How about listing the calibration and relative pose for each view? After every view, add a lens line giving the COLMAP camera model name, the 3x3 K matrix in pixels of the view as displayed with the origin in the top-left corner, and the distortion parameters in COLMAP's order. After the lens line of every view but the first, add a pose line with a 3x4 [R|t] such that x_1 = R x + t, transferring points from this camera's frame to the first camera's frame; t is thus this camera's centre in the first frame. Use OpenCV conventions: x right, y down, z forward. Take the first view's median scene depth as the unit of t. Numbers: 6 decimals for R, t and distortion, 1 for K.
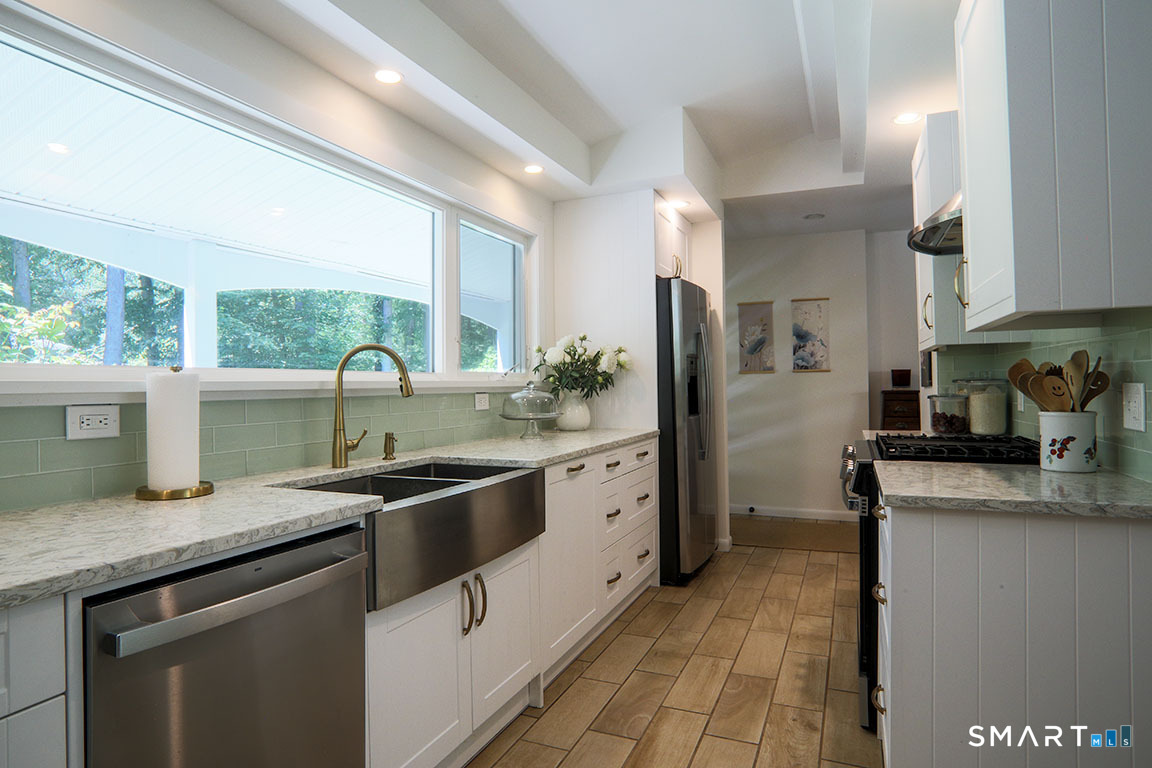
lens RADIAL K [[630.1, 0, 576.0], [0, 630.1, 384.0], [0, 0, 1]] dist [-0.000119, 0.000193]
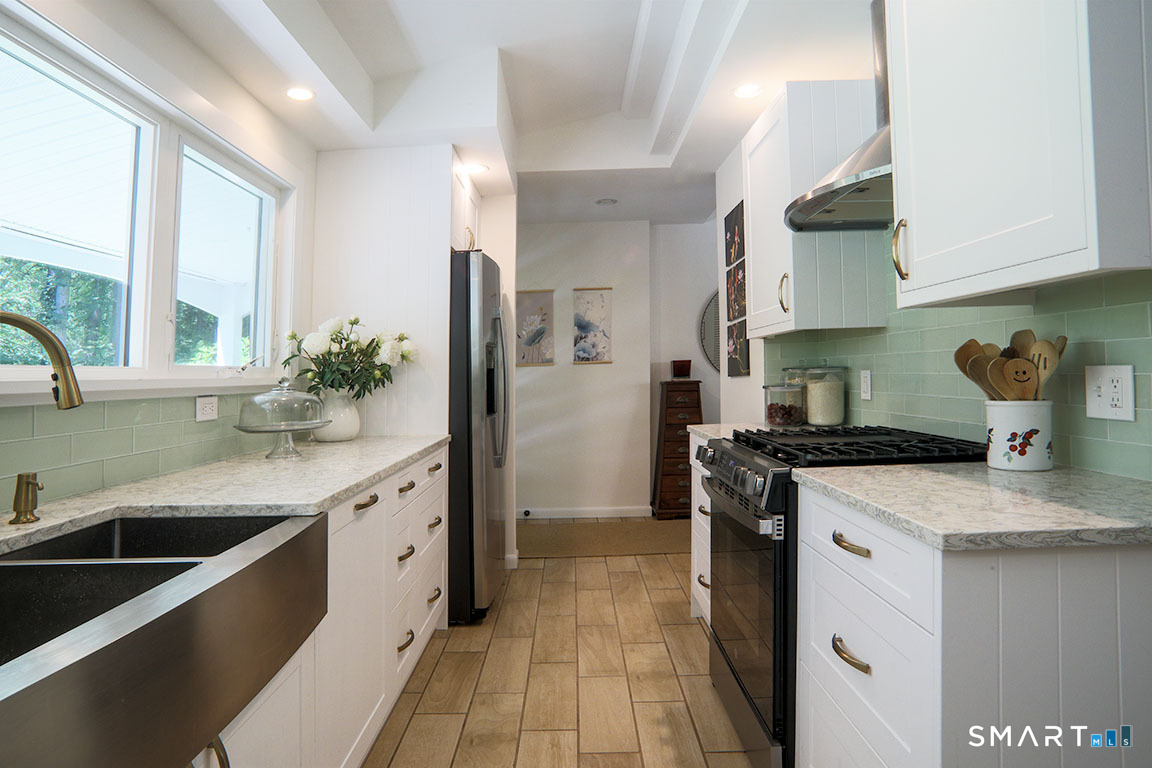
lens RADIAL K [[610.8, 0, 577.0], [0, 610.8, 319.5], [0, 0, 1]] dist [-0.051512, 0.024914]
pose [[0.909988, 0.021803, 0.414061, -0.054346], [0.018402, 0.995509, -0.092863, -0.000465], [-0.414226, 0.092124, 0.905500, 0.225644]]
